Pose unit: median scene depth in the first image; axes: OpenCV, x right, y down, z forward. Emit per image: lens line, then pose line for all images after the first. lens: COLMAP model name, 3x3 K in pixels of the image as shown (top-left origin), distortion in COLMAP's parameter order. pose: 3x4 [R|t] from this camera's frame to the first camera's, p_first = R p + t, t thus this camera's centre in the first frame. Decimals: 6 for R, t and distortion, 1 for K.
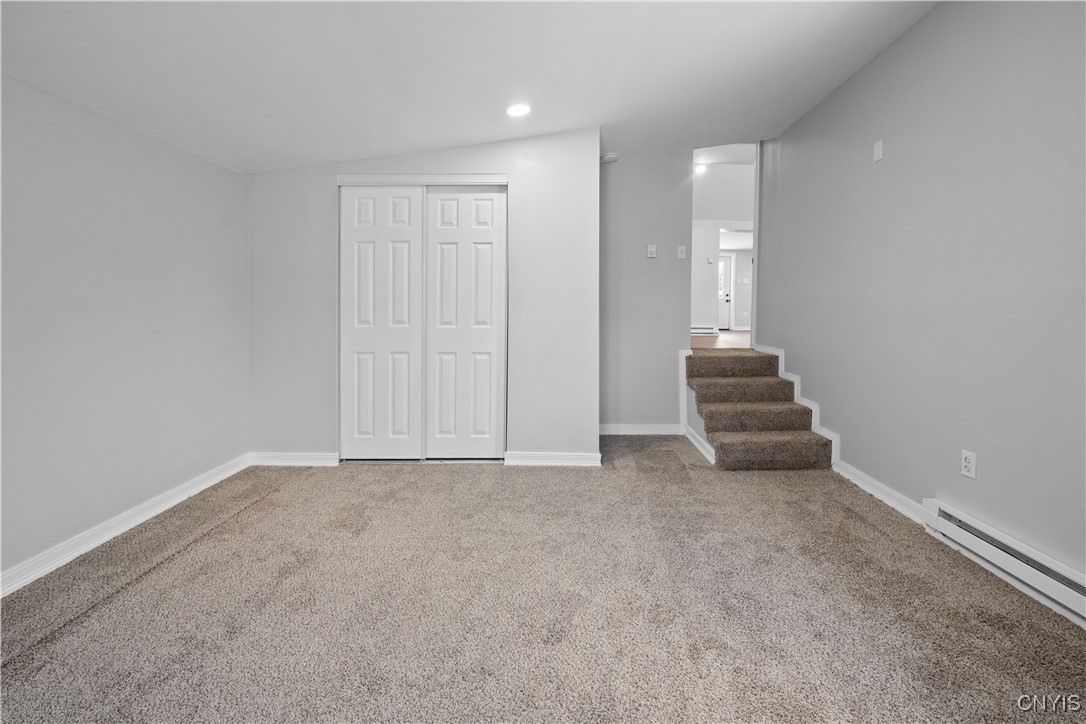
lens RADIAL K [[461.7, 0, 543.6], [0, 461.7, 306.5], [0, 0, 1]] dist [-0.010131, -0.000194]
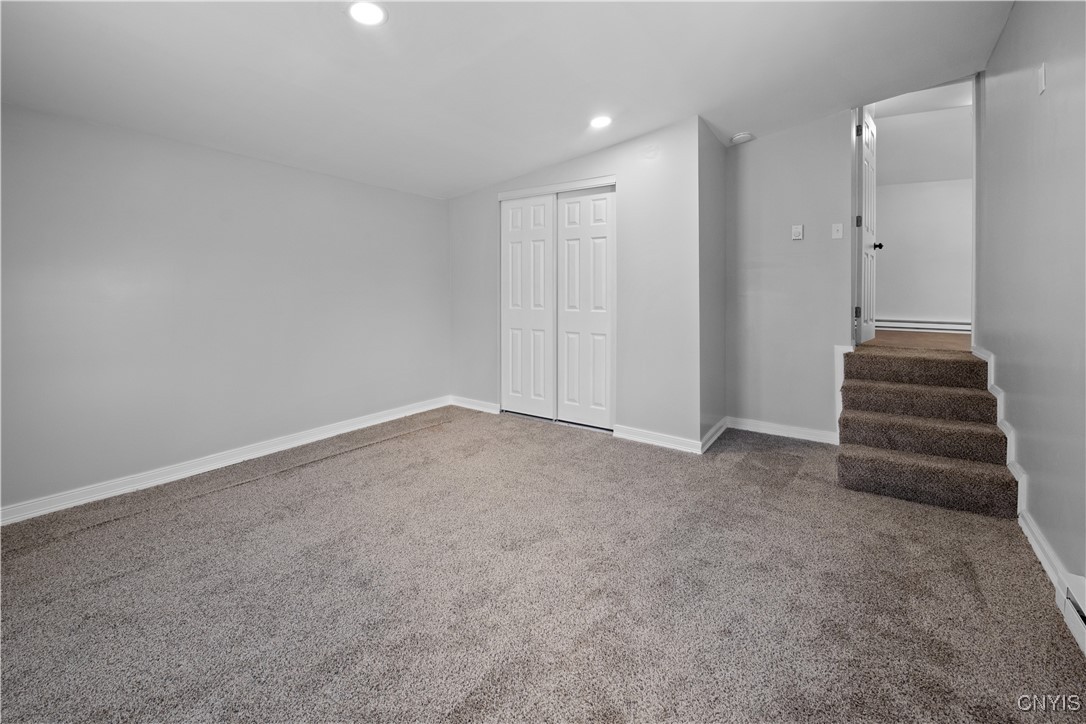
lens RADIAL K [[463.3, 0, 544.0], [0, 463.3, 286.2], [0, 0, 1]] dist [-0.008770, -0.000614]
pose [[0.823930, -0.003802, -0.566679, 0.410583], [-0.005096, 0.999887, -0.014118, -0.000862], [0.566669, 0.014520, 0.823817, -0.017746]]
